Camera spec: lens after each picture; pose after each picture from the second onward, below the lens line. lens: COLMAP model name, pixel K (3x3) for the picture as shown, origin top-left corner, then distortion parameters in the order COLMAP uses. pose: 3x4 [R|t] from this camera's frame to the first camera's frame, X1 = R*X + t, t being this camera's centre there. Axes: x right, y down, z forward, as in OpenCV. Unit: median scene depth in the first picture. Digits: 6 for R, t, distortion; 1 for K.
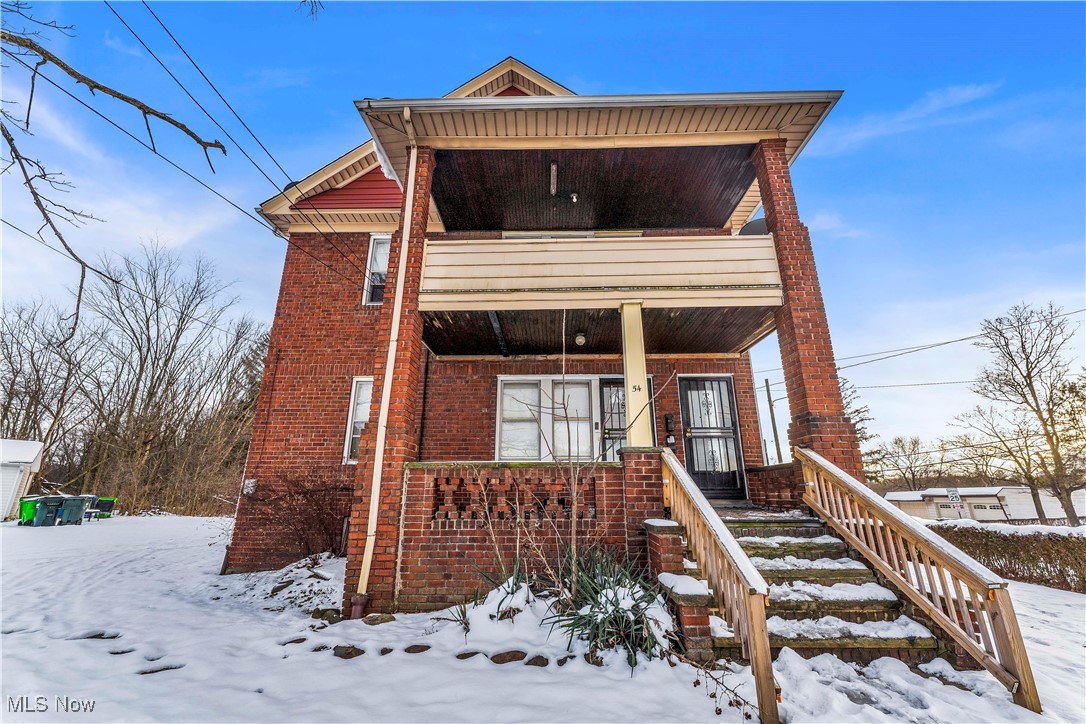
lens RADIAL K [[436.6, 0, 543.3], [0, 436.6, 358.7], [0, 0, 1]] dist [-0.000961, -0.000829]
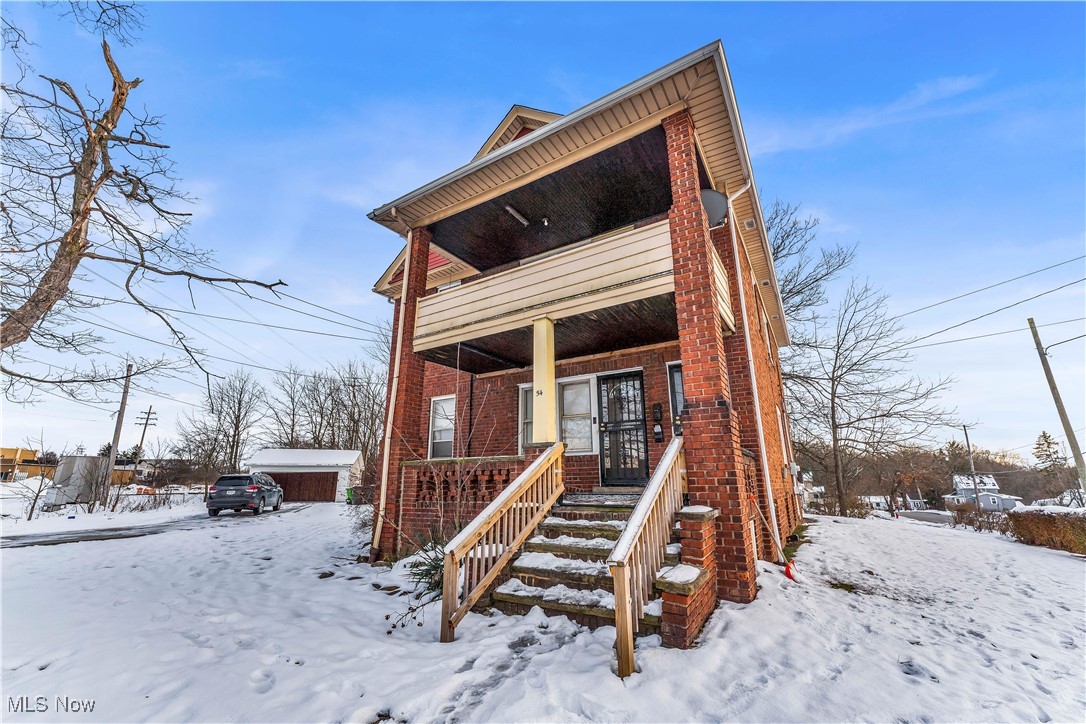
lens RADIAL K [[436.6, 0, 546.6], [0, 436.6, 360.8], [0, 0, 1]] dist [-0.000961, -0.000829]
pose [[0.860614, -0.142350, -0.488958, 0.735881], [0.157167, 0.987512, -0.010865, -0.001845], [0.484399, -0.067498, 0.872240, -0.007533]]
